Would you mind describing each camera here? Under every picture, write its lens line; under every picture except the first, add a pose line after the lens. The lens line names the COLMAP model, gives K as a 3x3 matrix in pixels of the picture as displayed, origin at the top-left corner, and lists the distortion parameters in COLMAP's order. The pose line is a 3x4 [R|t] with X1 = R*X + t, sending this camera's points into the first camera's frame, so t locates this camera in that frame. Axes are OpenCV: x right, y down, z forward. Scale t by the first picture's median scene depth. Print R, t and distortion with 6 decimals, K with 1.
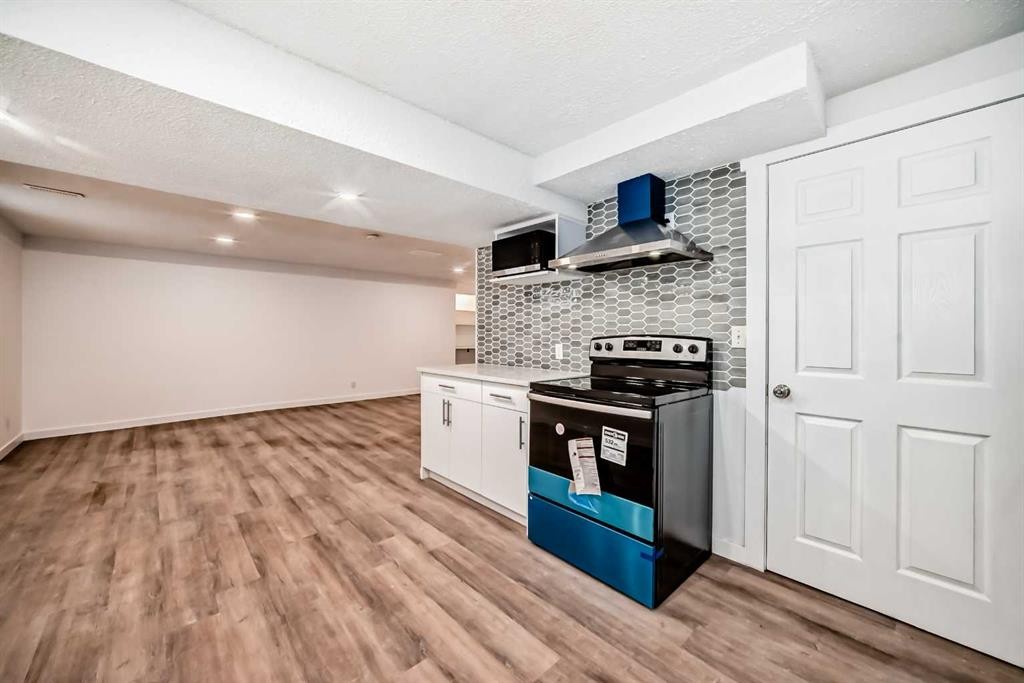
lens RADIAL K [[392.1, 0, 512.6], [0, 392.1, 334.2], [0, 0, 1]] dist [-0.000774, -0.000088]
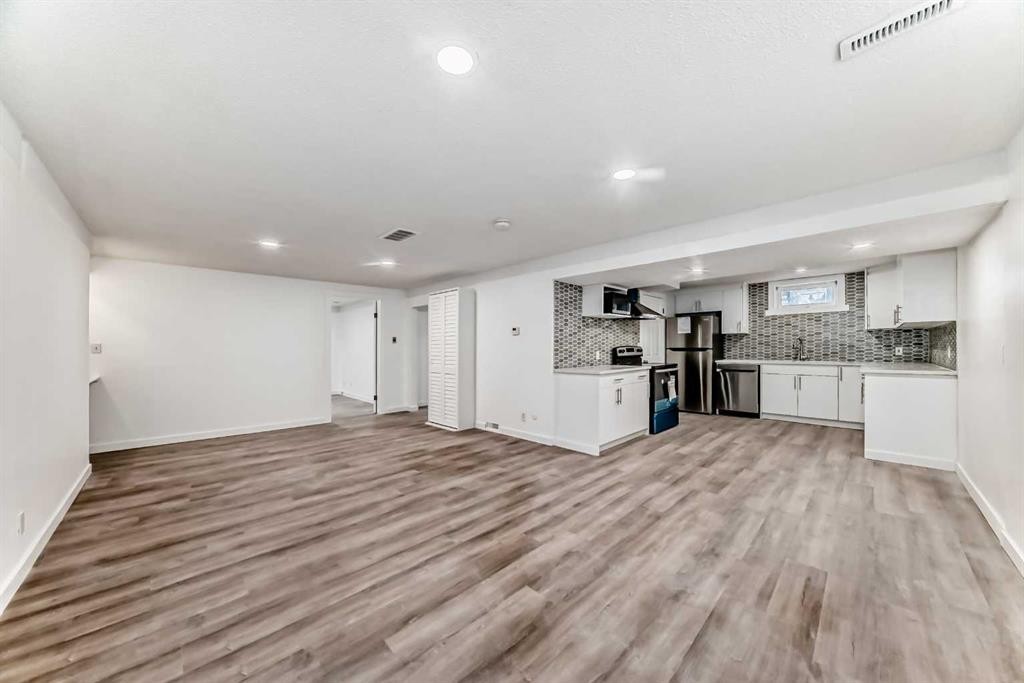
lens RADIAL K [[359.5, 0, 512.6], [0, 359.5, 346.2], [0, 0, 1]] dist [-0.020541, 0.004532]
pose [[-0.037461, 0.001623, 0.999297, -1.463658], [0.008406, 0.999964, -0.001309, -0.000640], [-0.999263, 0.008351, -0.037474, 1.365716]]
